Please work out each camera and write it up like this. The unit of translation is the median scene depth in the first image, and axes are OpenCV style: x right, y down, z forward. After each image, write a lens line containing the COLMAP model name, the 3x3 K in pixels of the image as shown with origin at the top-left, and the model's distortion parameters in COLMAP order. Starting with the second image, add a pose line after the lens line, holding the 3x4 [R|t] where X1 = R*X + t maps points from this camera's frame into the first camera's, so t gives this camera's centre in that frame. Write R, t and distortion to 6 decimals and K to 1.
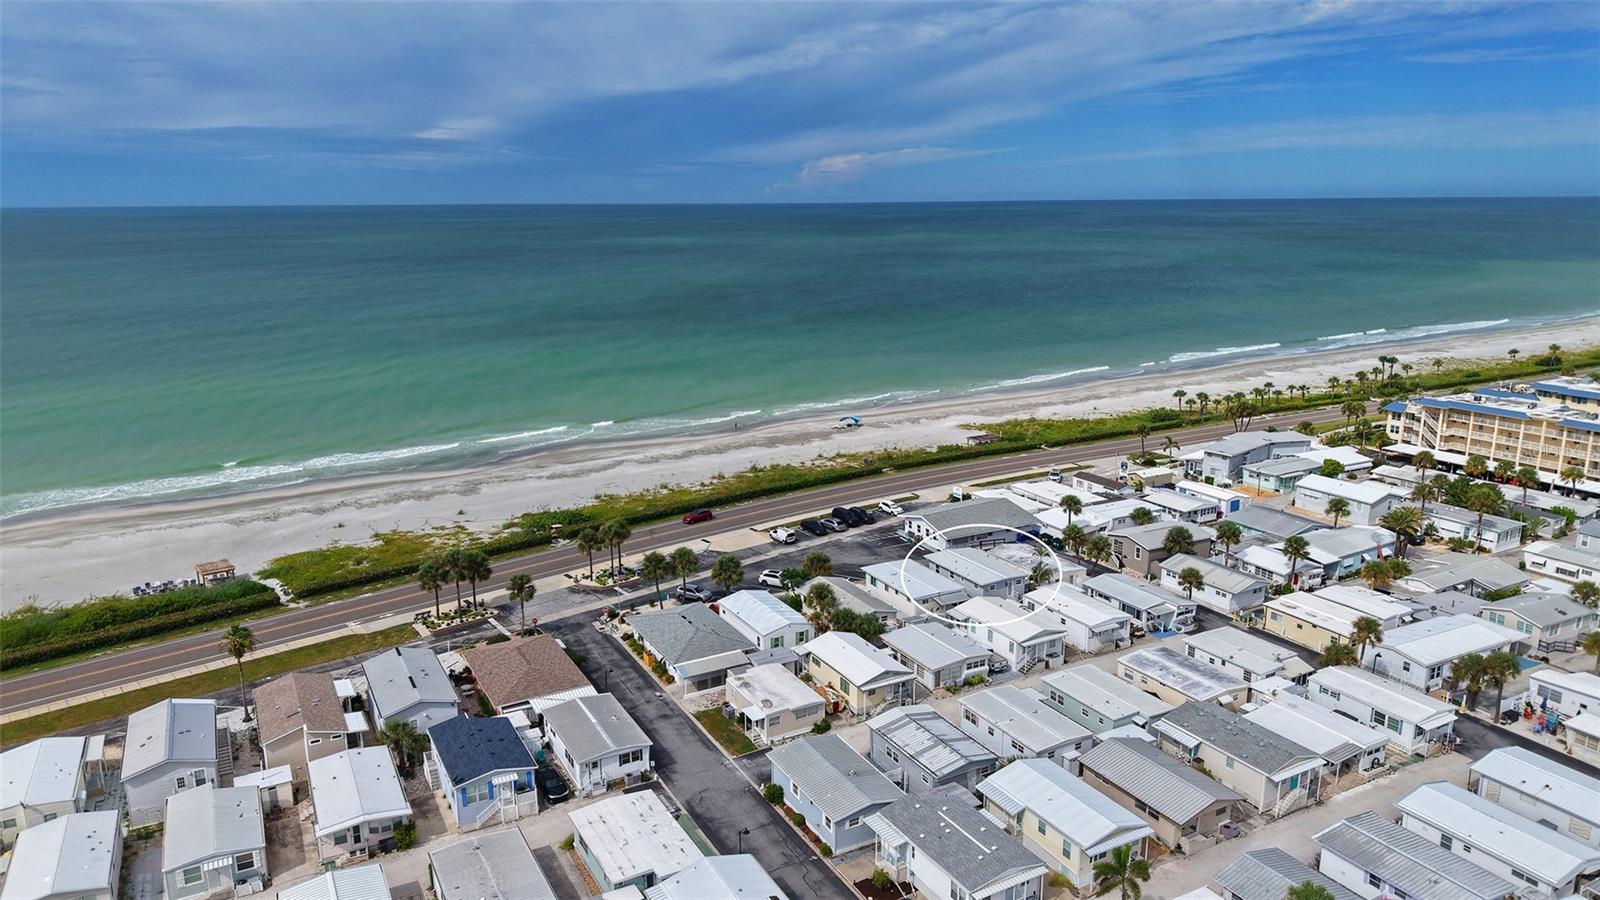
lens RADIAL K [[1077.1, 0, 798.6], [0, 1077.1, 419.8], [0, 0, 1]] dist [0.026927, -0.027303]
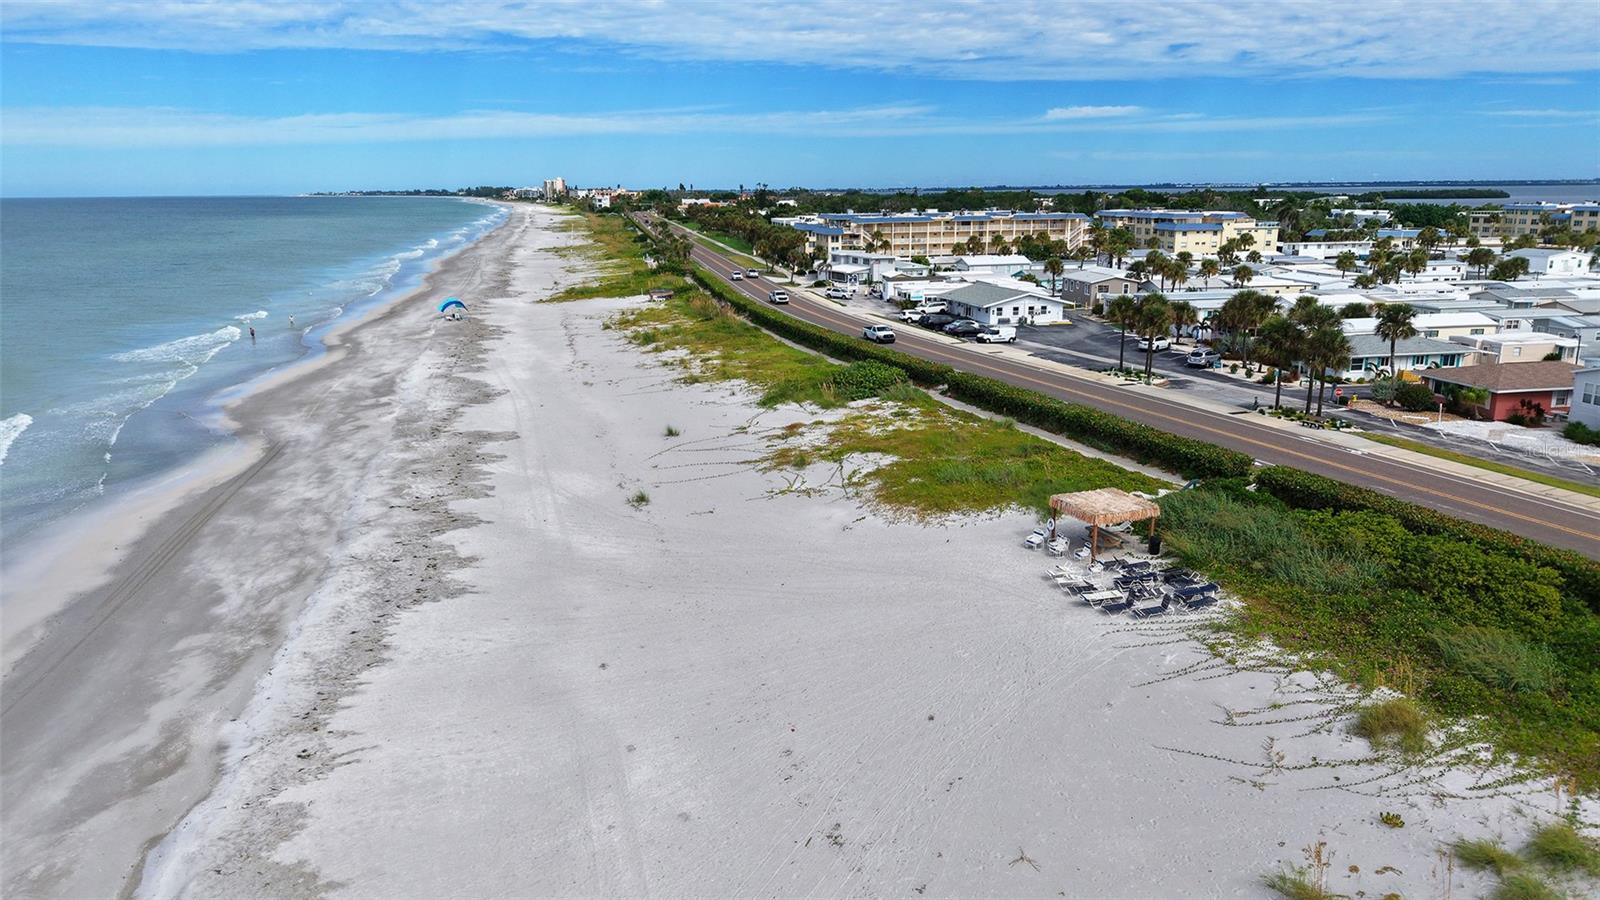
lens RADIAL K [[1077.1, 0, 798.6], [0, 1077.1, 419.8], [0, 0, 1]] dist [0.026927, -0.027303]
pose [[0.314317, -0.195510, 0.928968, -0.832518], [0.196438, 0.970779, 0.137844, 0.026833], [-0.928772, 0.139158, 0.343537, 0.859365]]
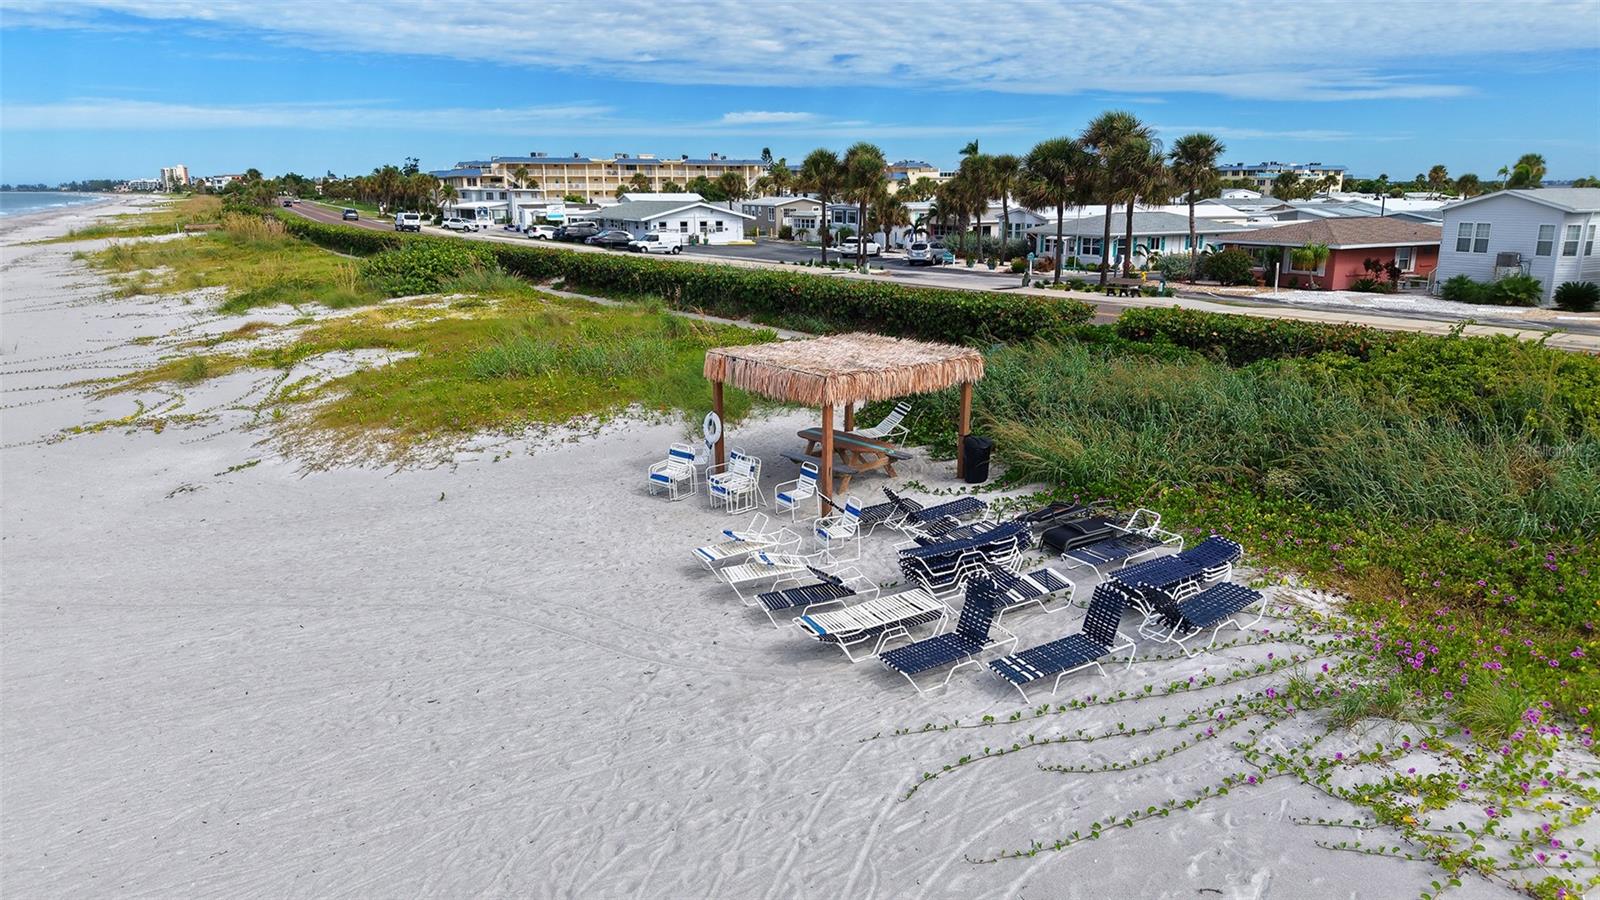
lens RADIAL K [[1077.1, 0, 798.6], [0, 1077.1, 419.8], [0, 0, 1]] dist [0.026927, -0.027303]
pose [[0.035004, -0.203940, 0.978357, -0.612984], [0.203064, 0.959987, 0.192845, 0.101163], [-0.978540, 0.191919, 0.075016, 0.888218]]
